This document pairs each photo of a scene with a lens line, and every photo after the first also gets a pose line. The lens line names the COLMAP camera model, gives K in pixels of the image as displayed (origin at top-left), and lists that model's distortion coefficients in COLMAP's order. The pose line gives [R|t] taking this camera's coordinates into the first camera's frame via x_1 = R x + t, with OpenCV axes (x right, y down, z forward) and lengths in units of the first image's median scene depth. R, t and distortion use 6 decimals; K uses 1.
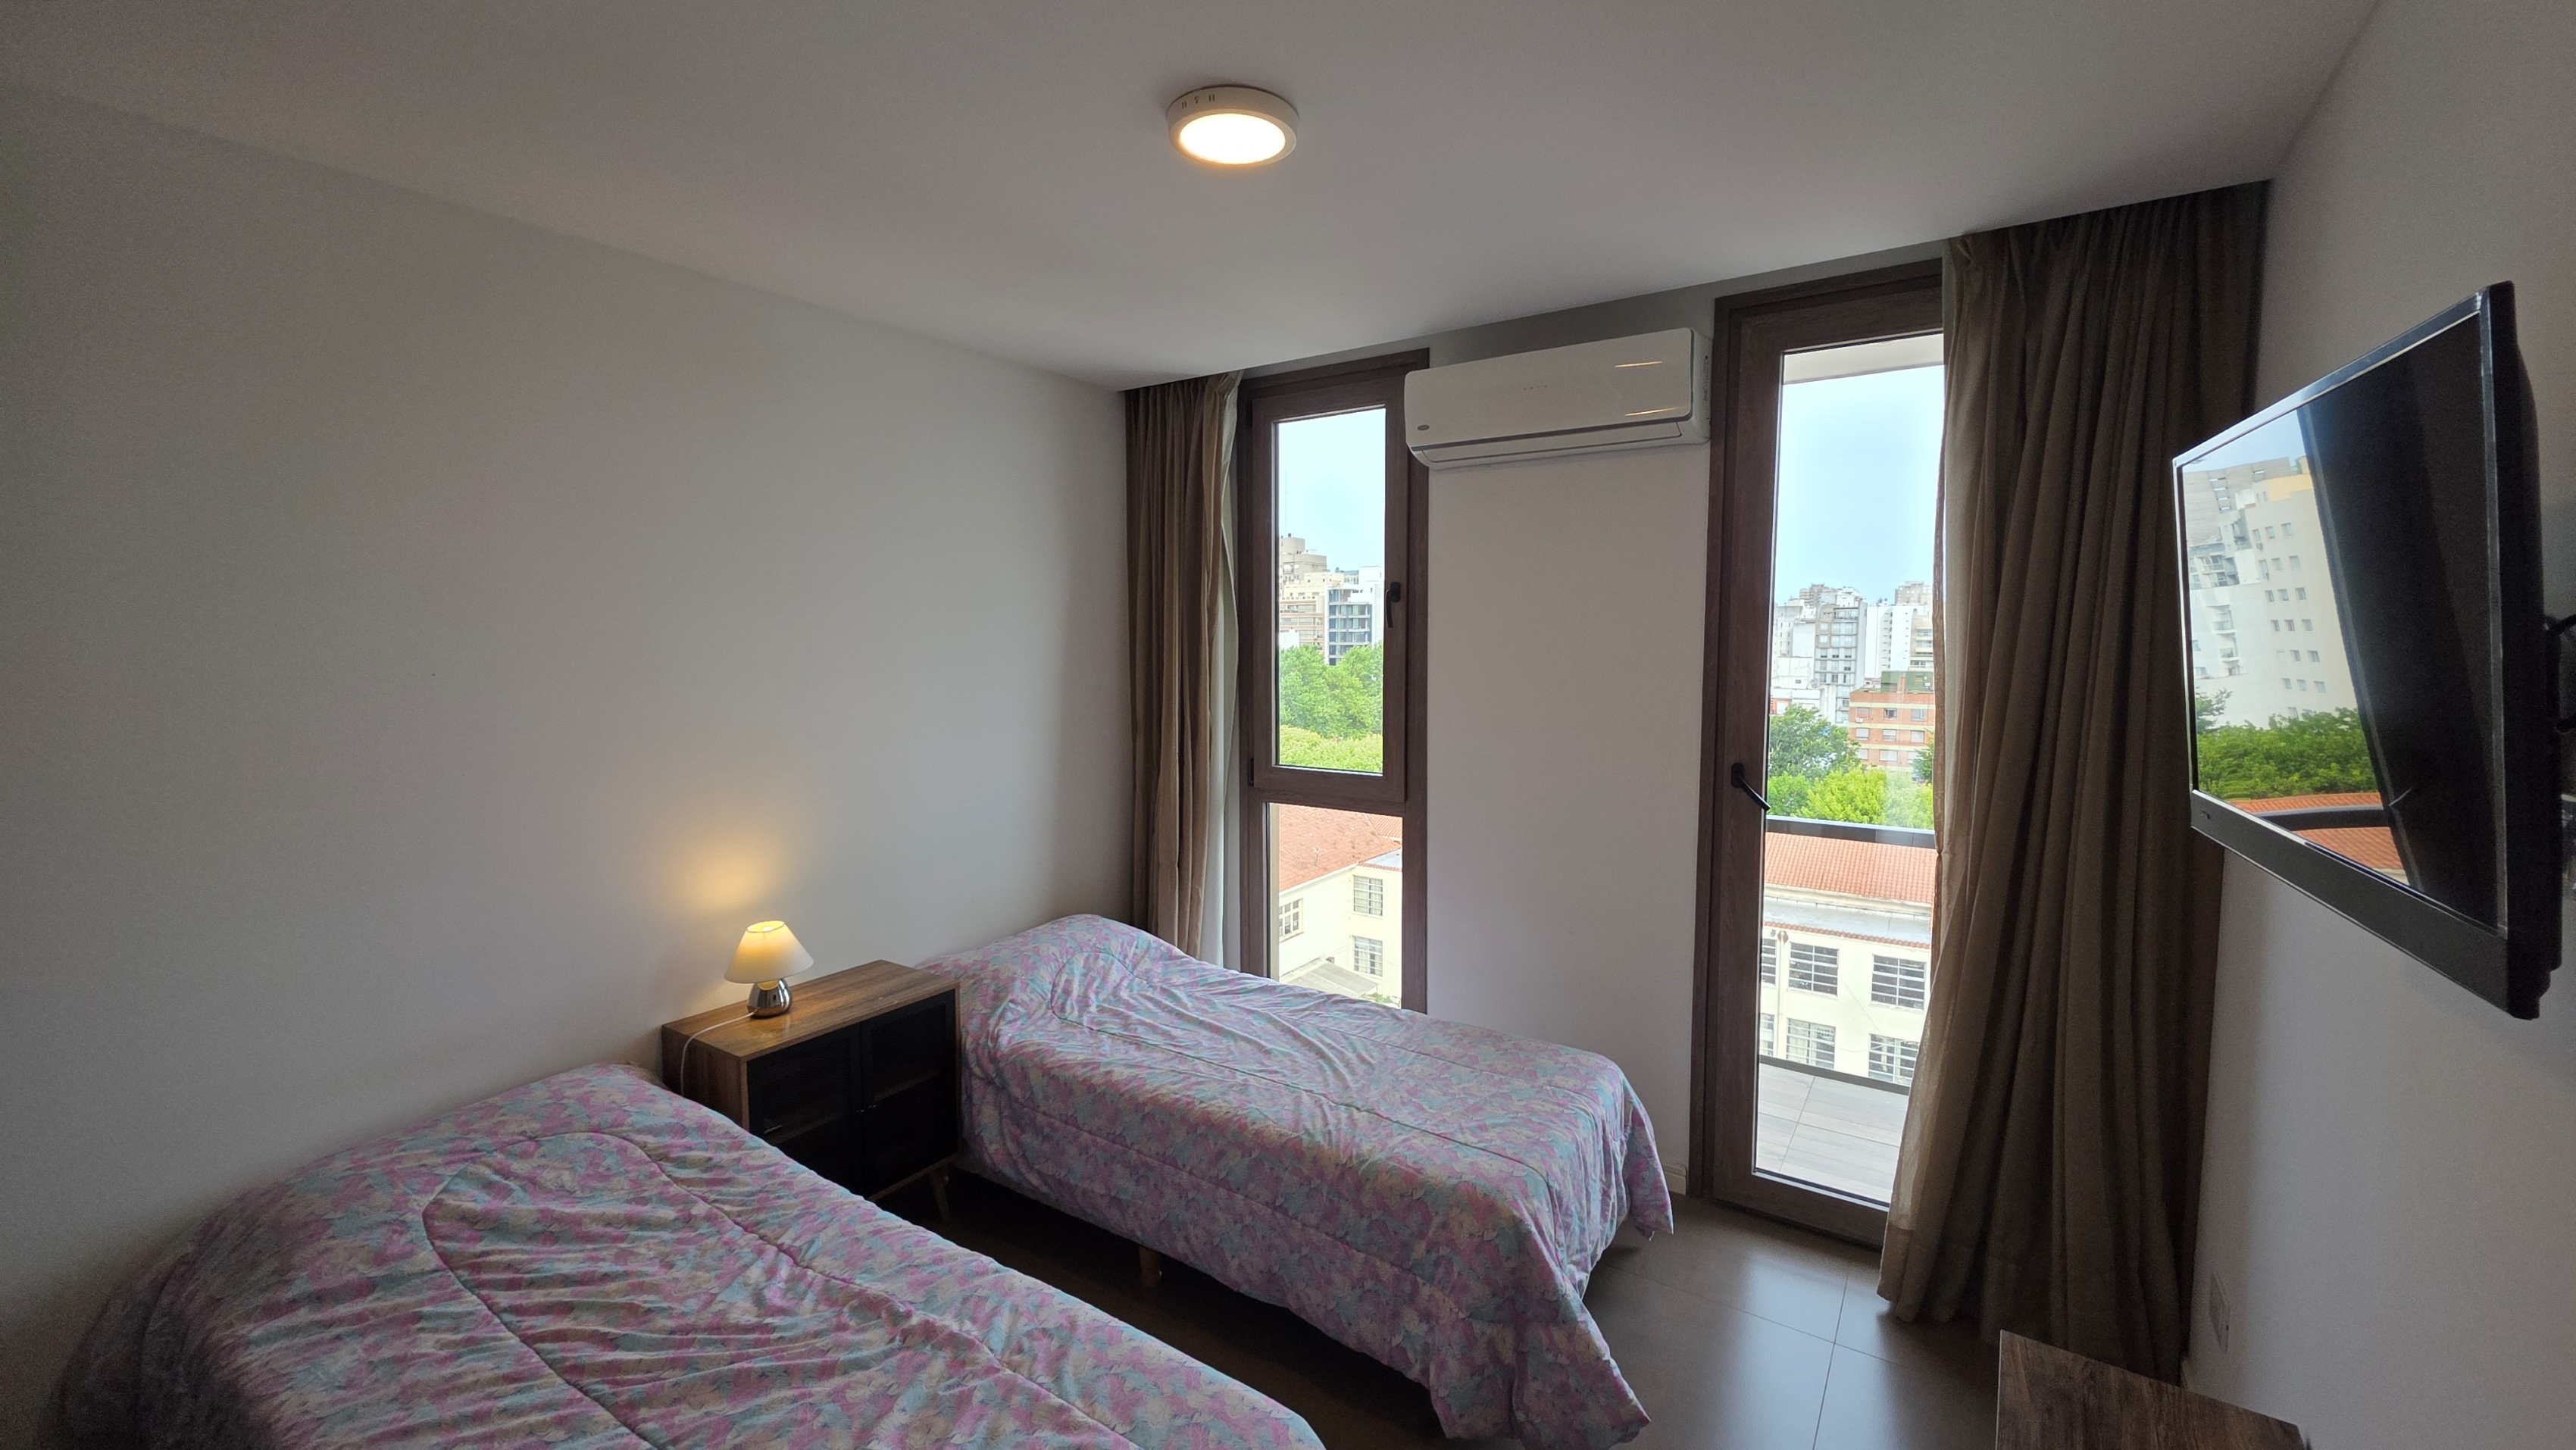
lens RADIAL K [[1028.4, 0, 1287.6], [0, 1028.4, 709.2], [0, 0, 1]] dist [0.014693, -0.008697]
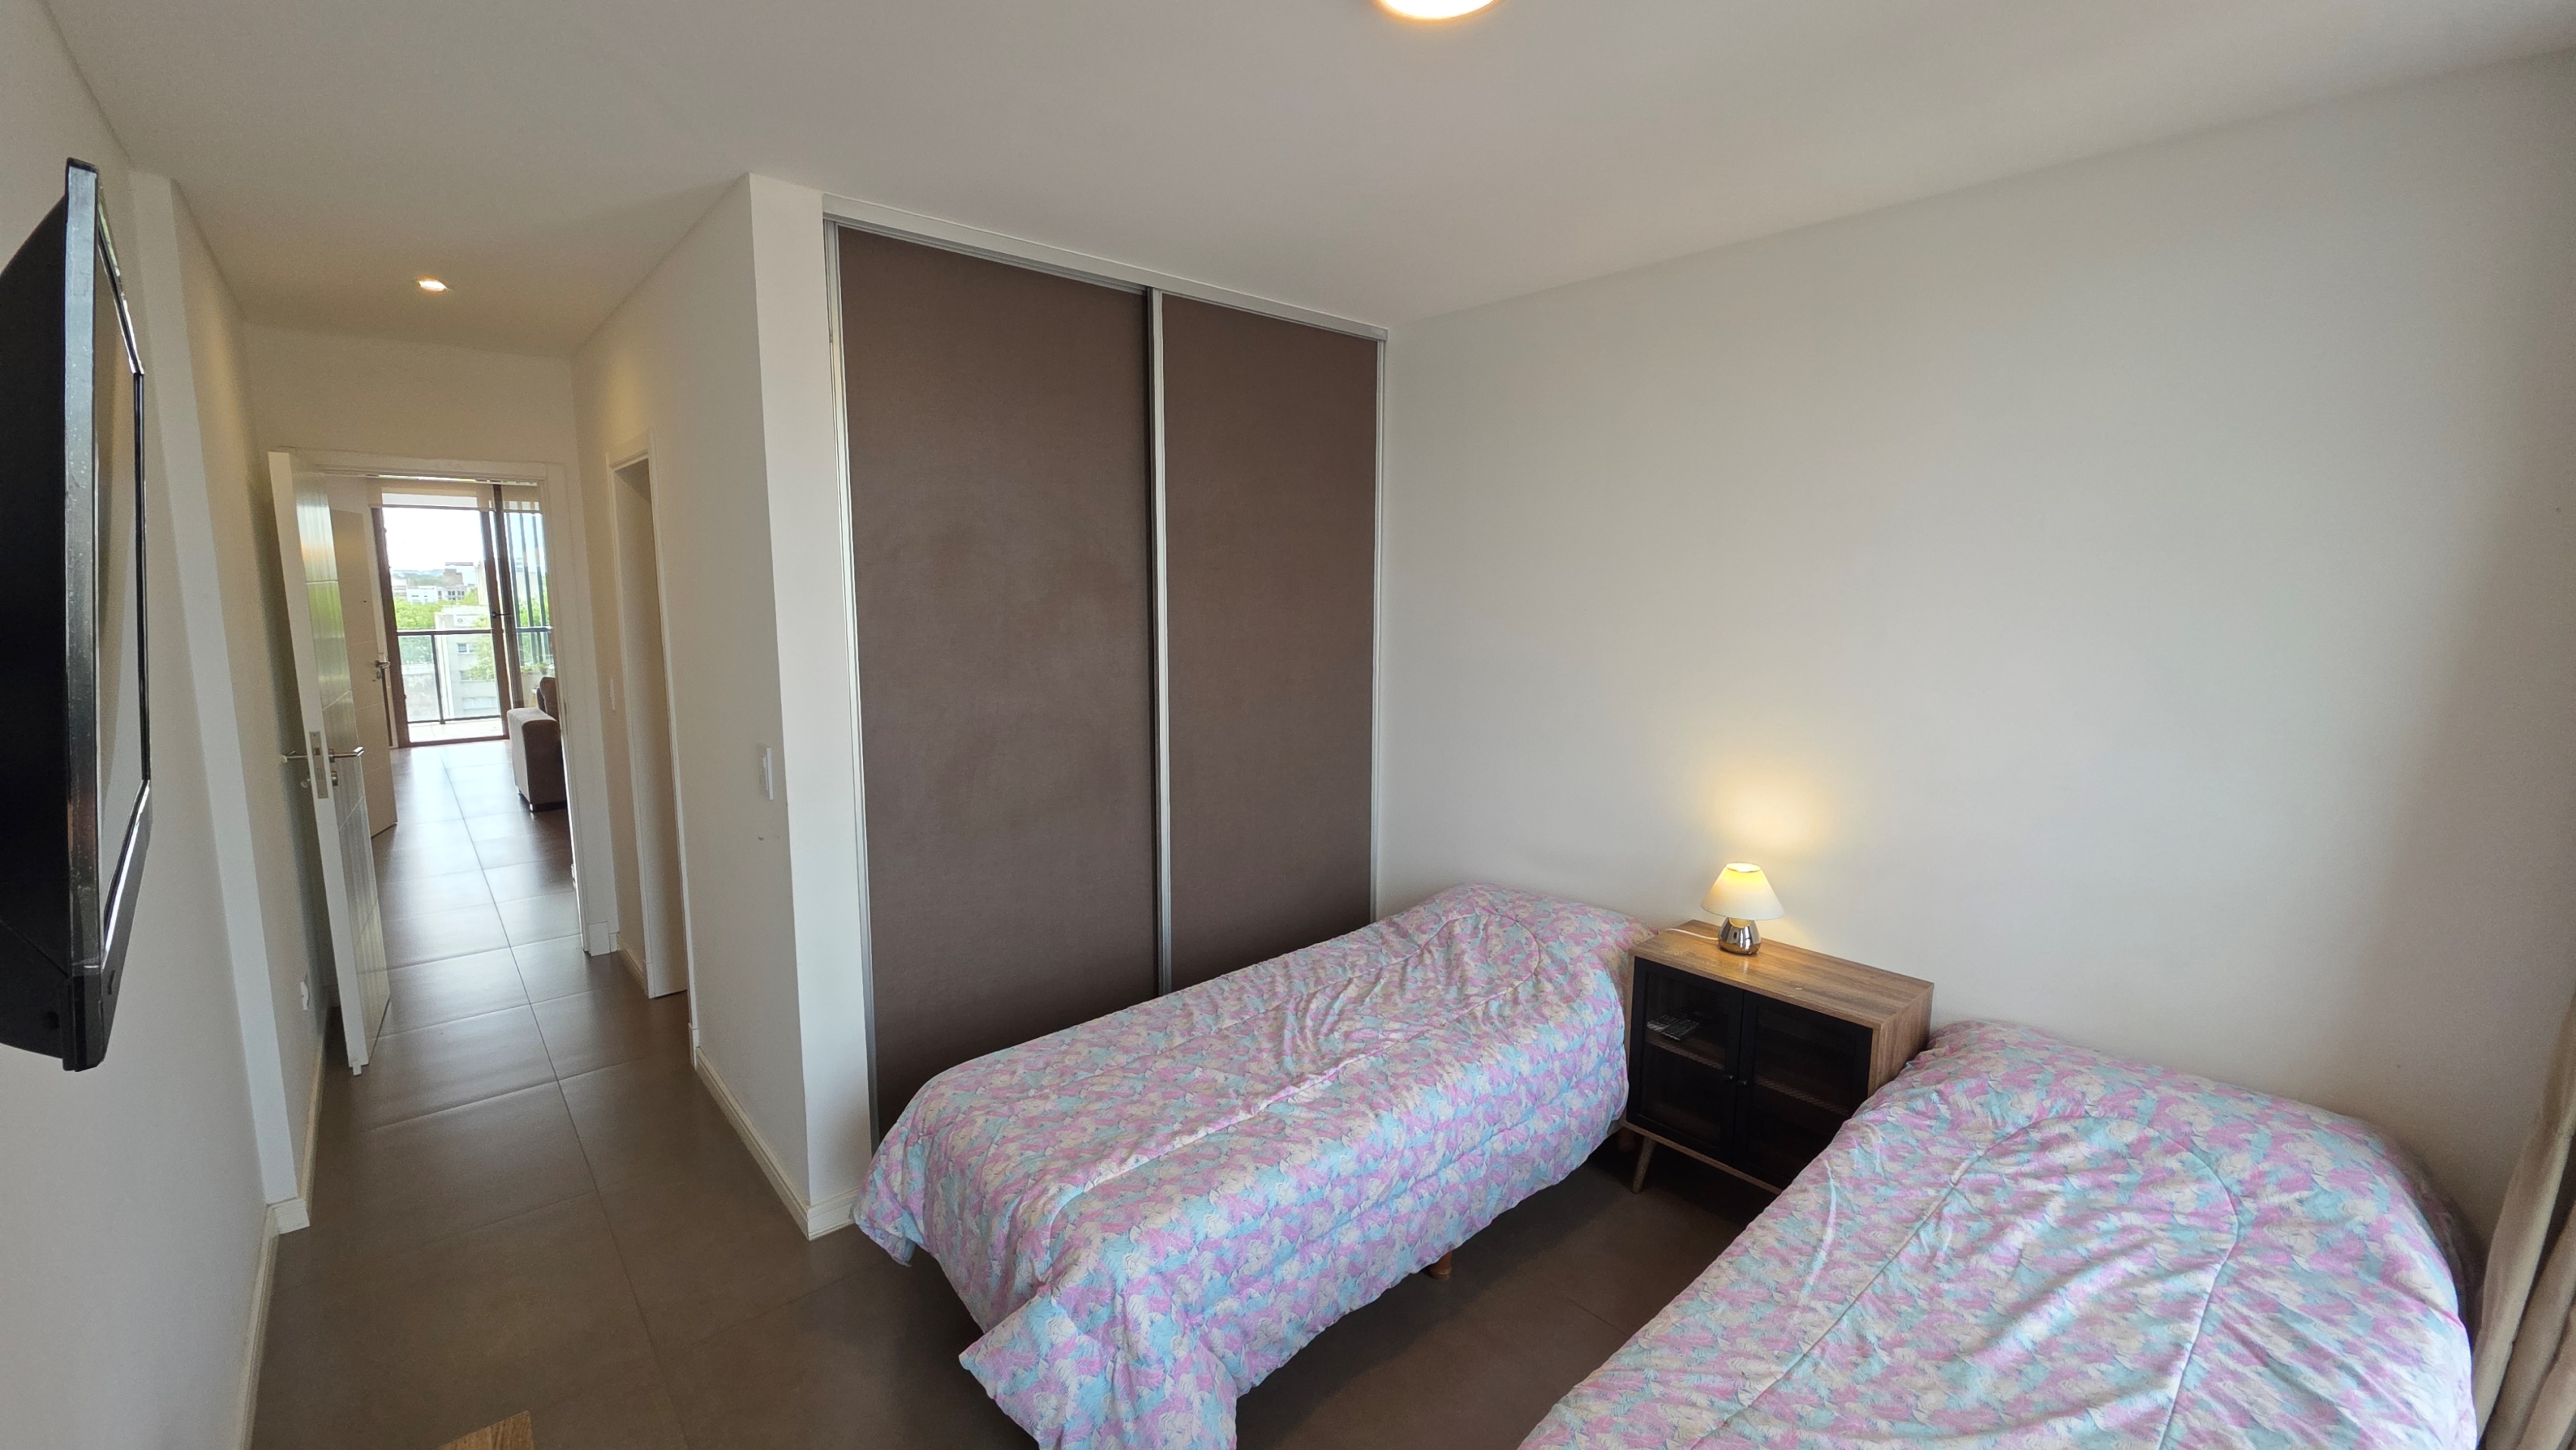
lens RADIAL K [[1028.4, 0, 1287.6], [0, 1028.4, 709.2], [0, 0, 1]] dist [0.014693, -0.008697]
pose [[-0.253419, 0.123634, -0.959424, 0.568990], [-0.078137, 0.985942, 0.147690, -0.061748], [0.964196, 0.112394, -0.240196, 0.772068]]
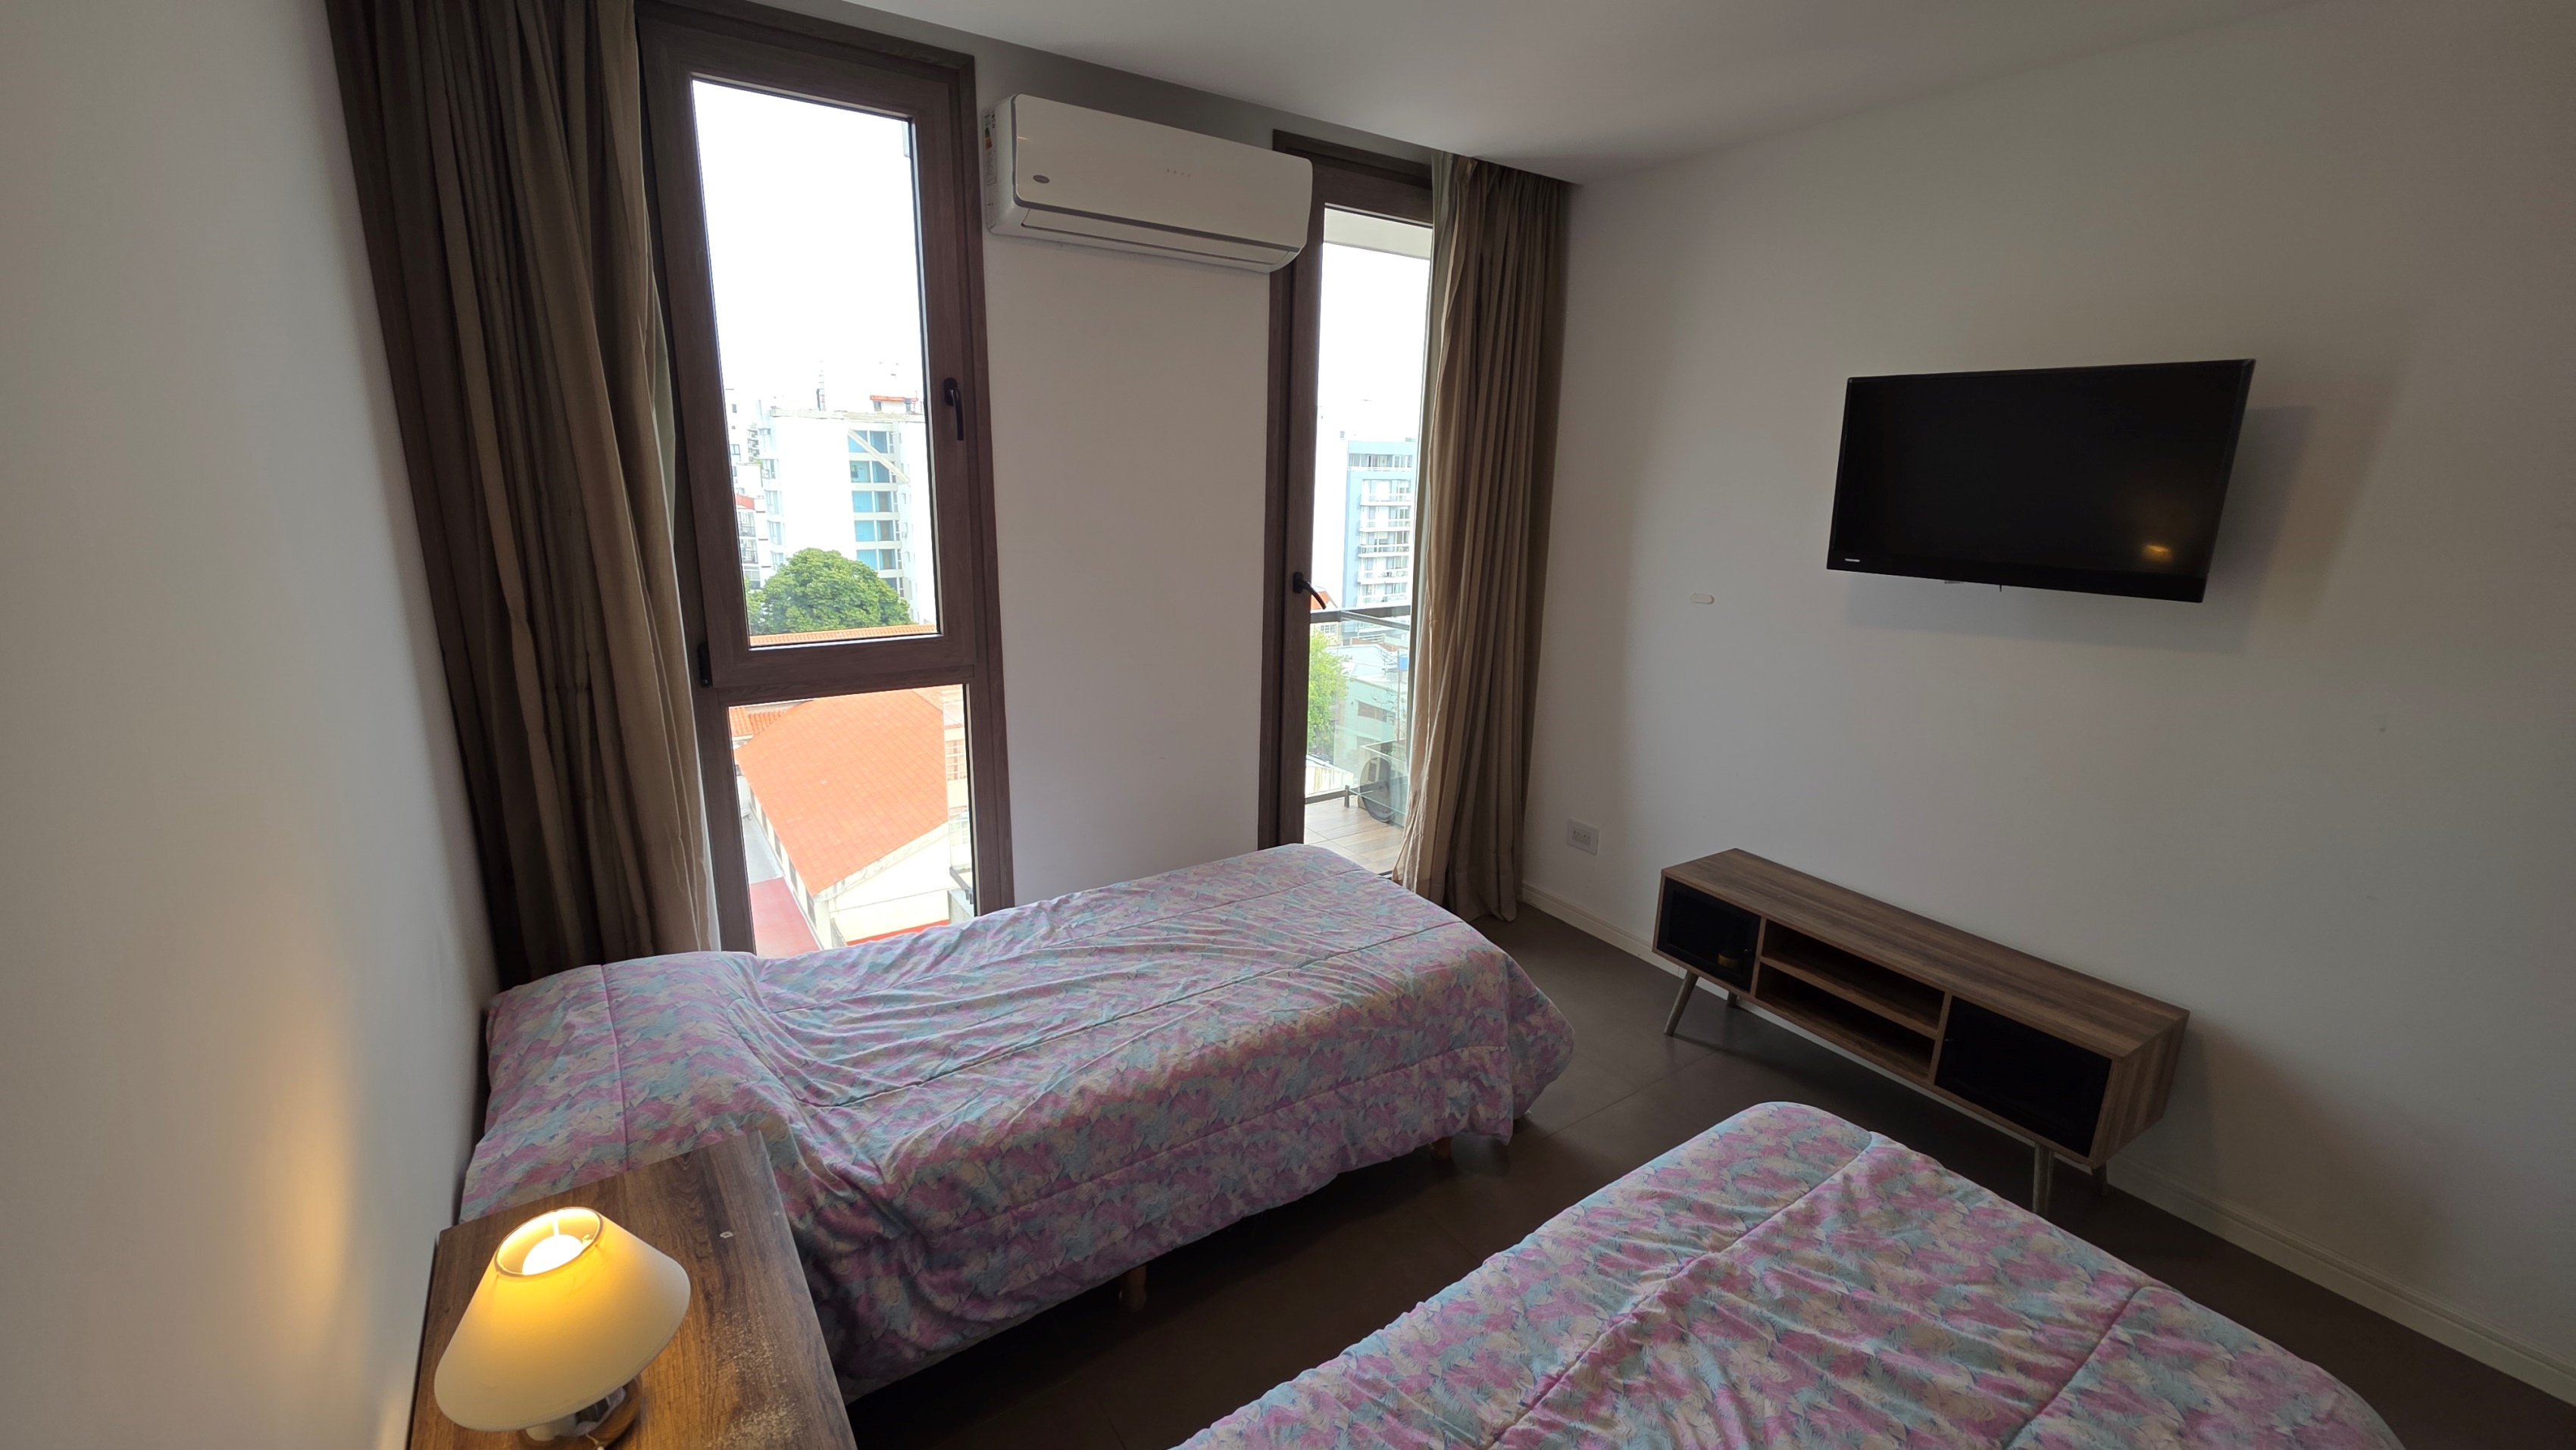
lens RADIAL K [[1028.4, 0, 1287.6], [0, 1028.4, 709.2], [0, 0, 1]] dist [0.014693, -0.008697]
pose [[0.365674, -0.210643, 0.906594, -0.692995], [0.045936, 0.976951, 0.208461, -0.040965], [-0.929609, -0.034584, 0.366921, 0.611241]]
